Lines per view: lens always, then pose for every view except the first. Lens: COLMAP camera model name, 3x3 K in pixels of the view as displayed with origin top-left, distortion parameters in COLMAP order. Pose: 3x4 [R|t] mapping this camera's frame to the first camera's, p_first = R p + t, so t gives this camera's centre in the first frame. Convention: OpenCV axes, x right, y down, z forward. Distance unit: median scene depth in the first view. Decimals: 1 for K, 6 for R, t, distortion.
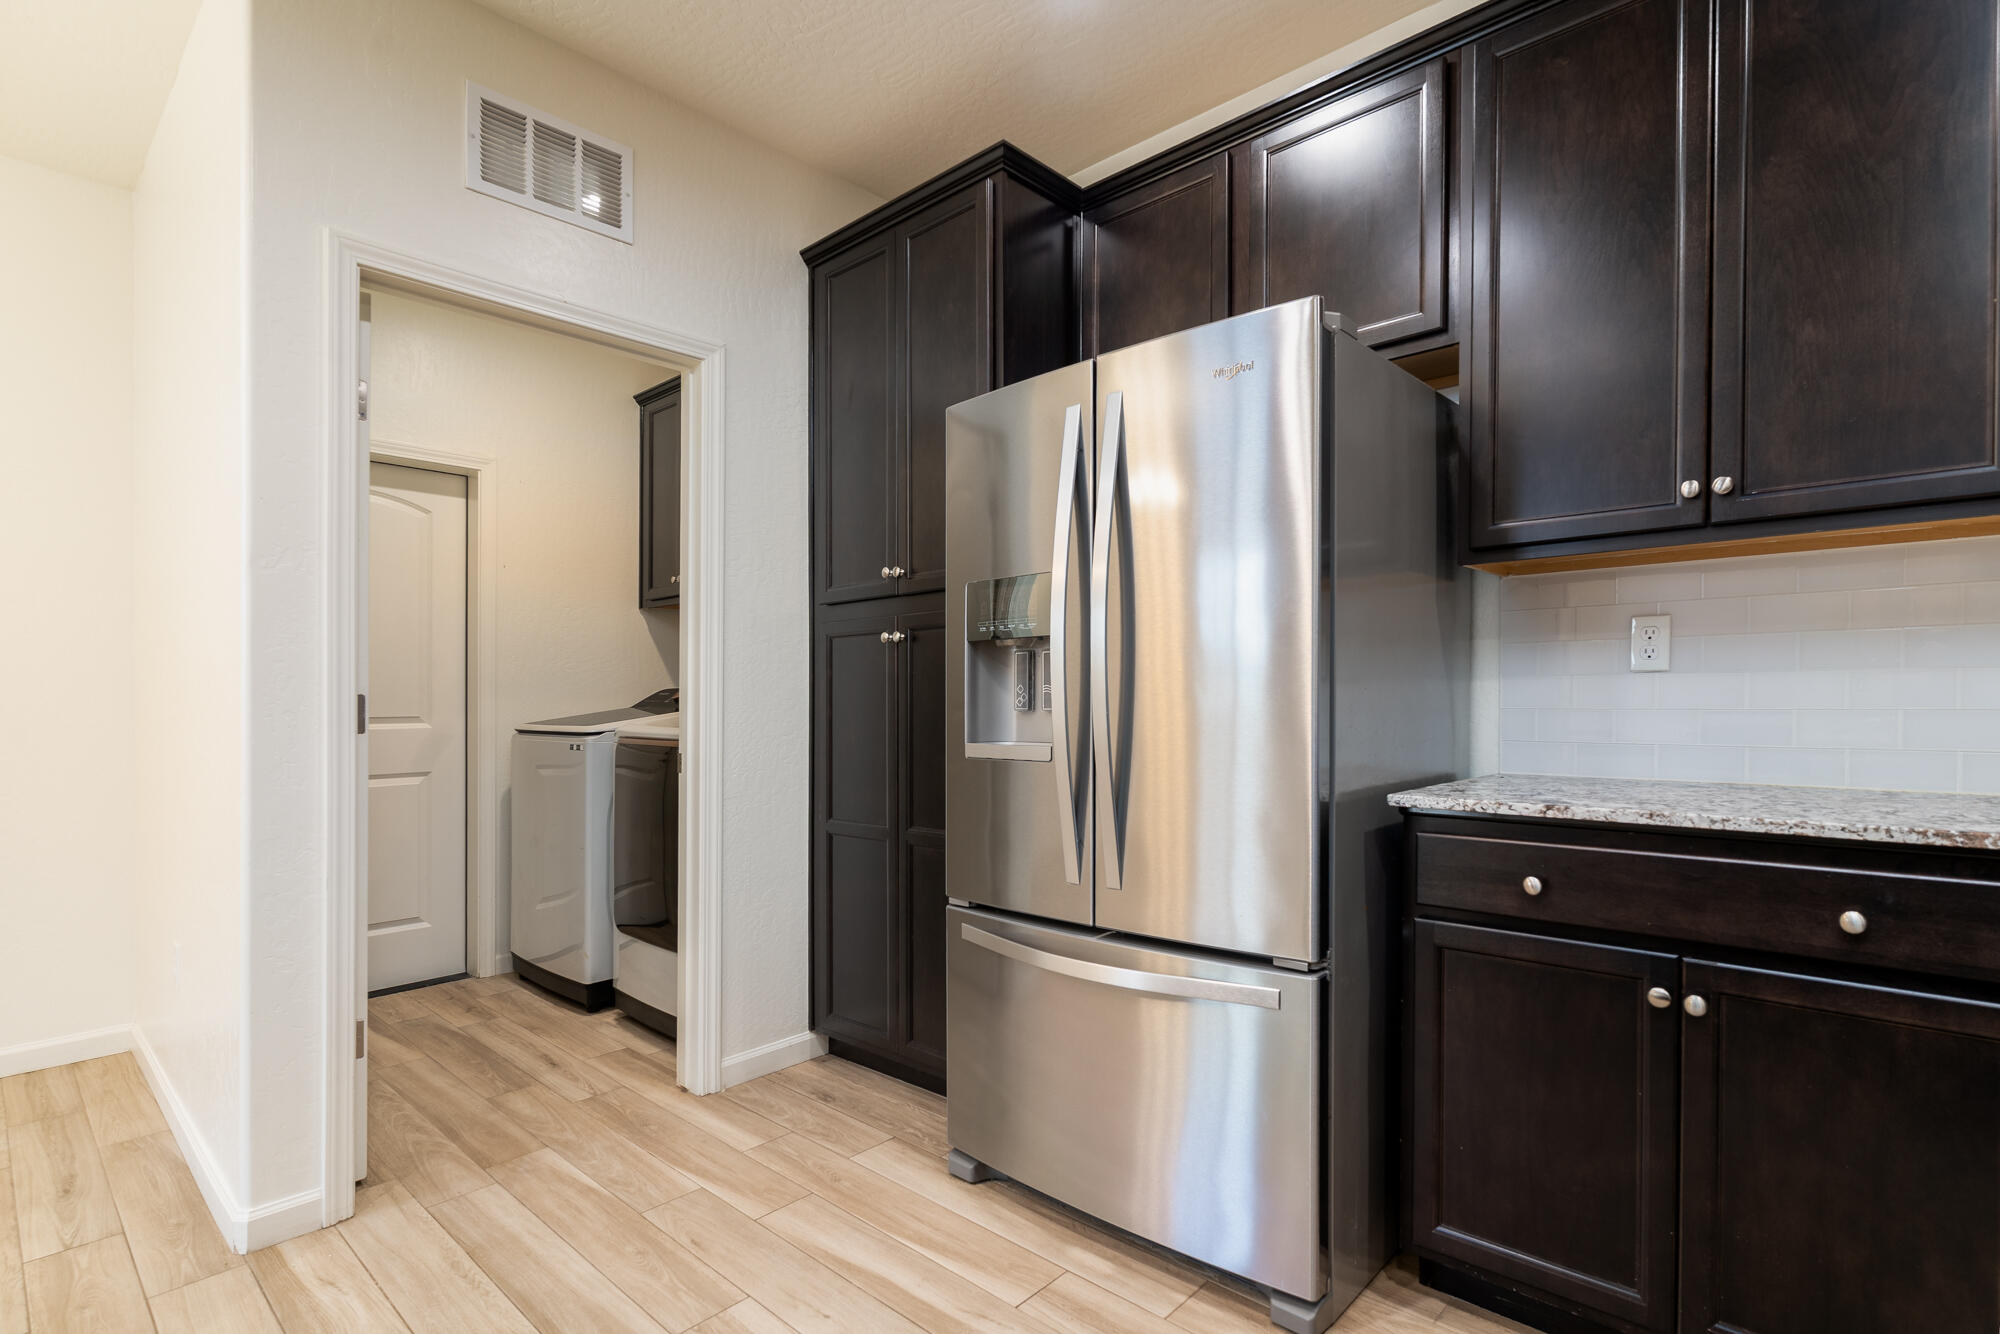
lens RADIAL K [[961.3, 0, 992.1], [0, 961.3, 693.9], [0, 0, 1]] dist [0.008888, 0.000077]
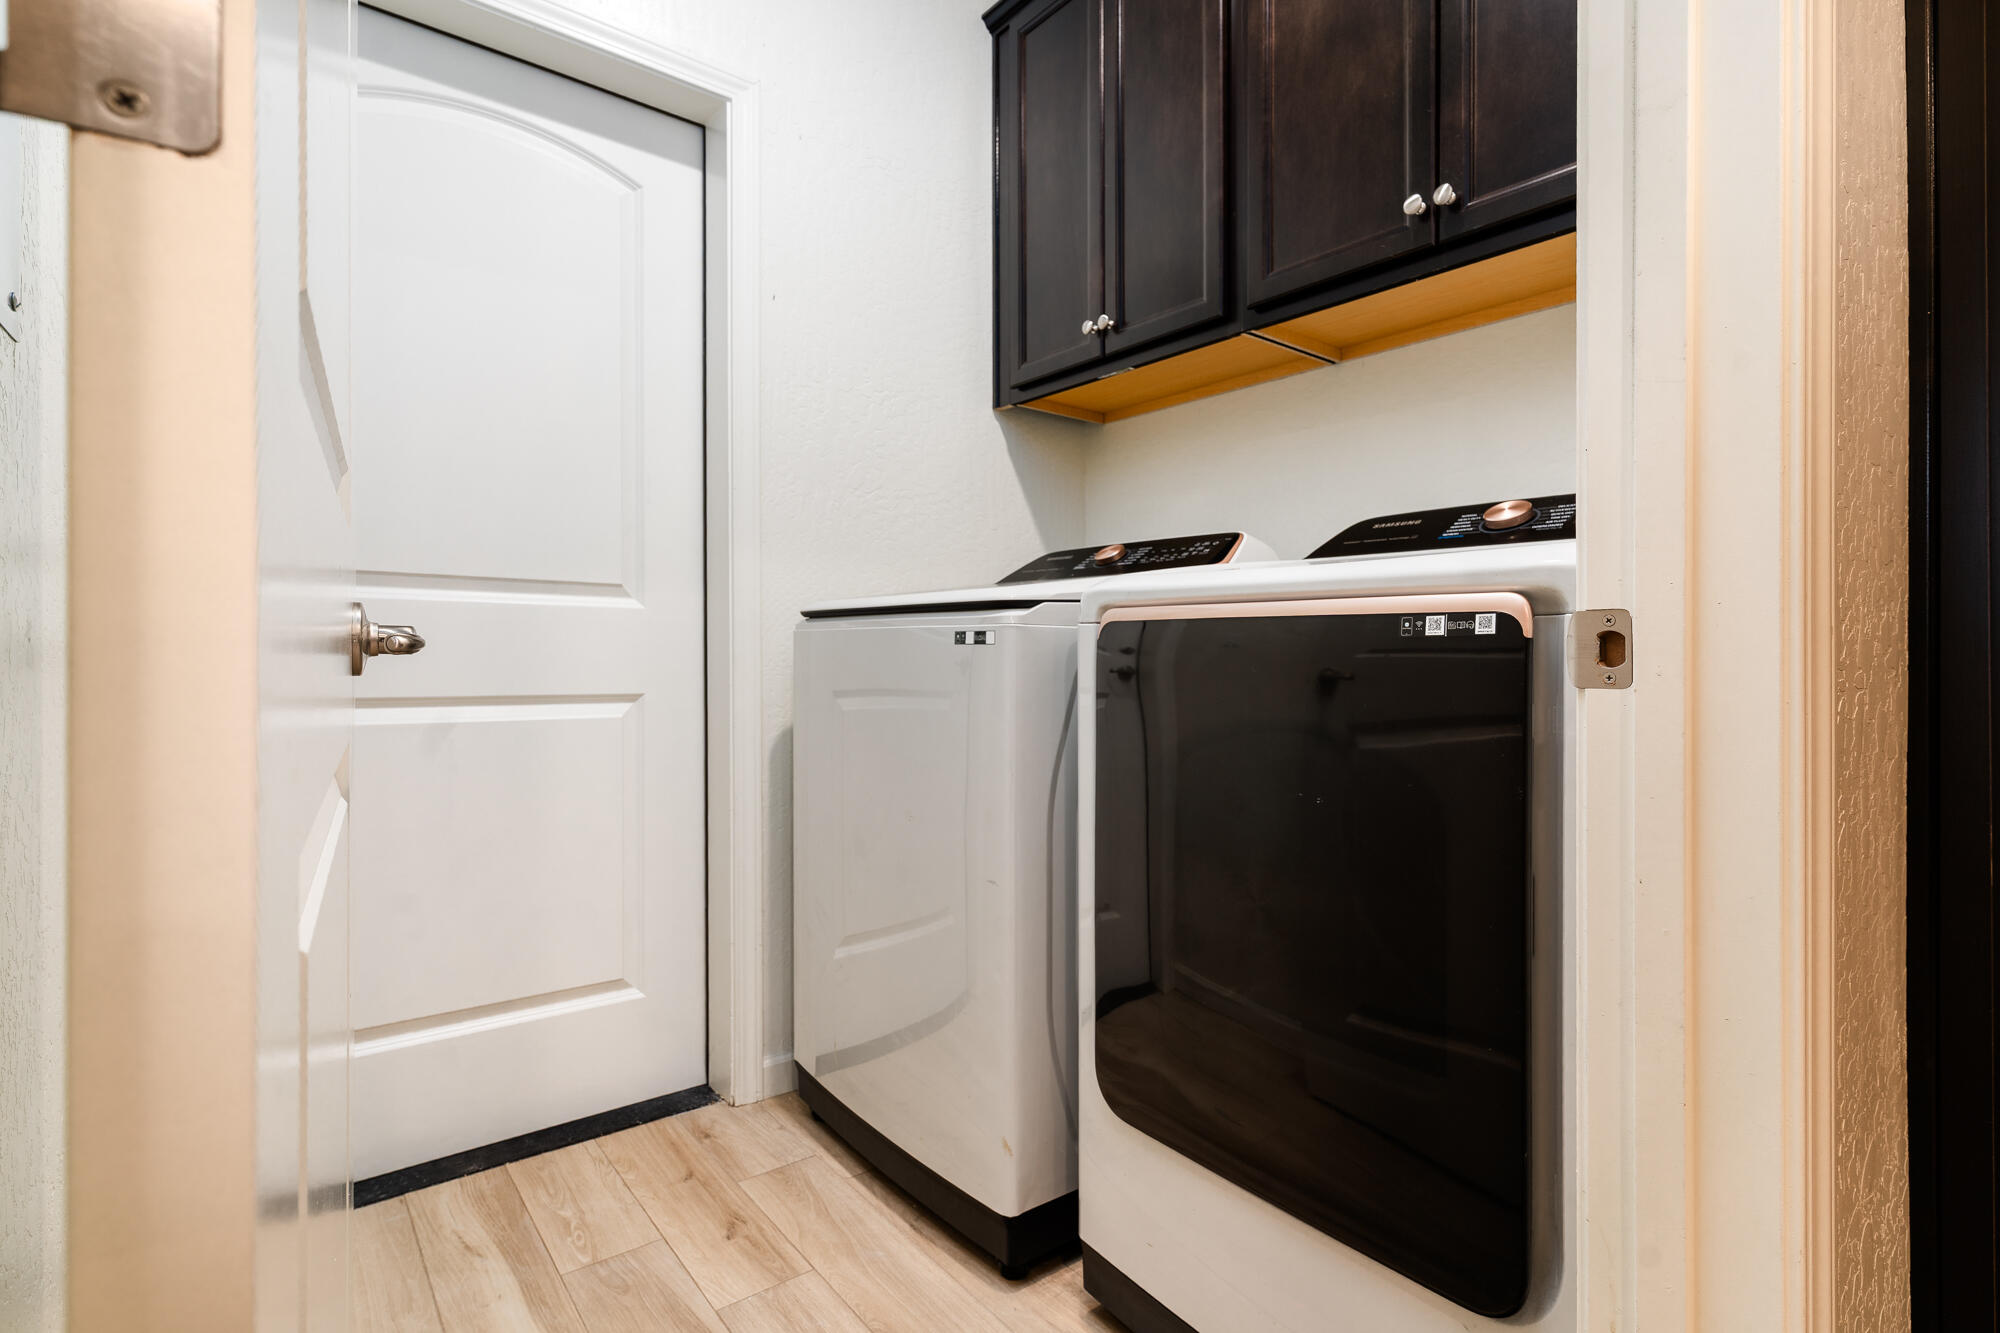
lens RADIAL K [[961.3, 0, 1001.3], [0, 961.3, 657.7], [0, 0, 1]] dist [0.008888, 0.000077]
pose [[0.988699, 0.010383, -0.149557, -0.320600], [-0.006998, 0.999708, 0.023145, 0.048845], [0.149754, -0.021837, 0.988482, 0.528597]]
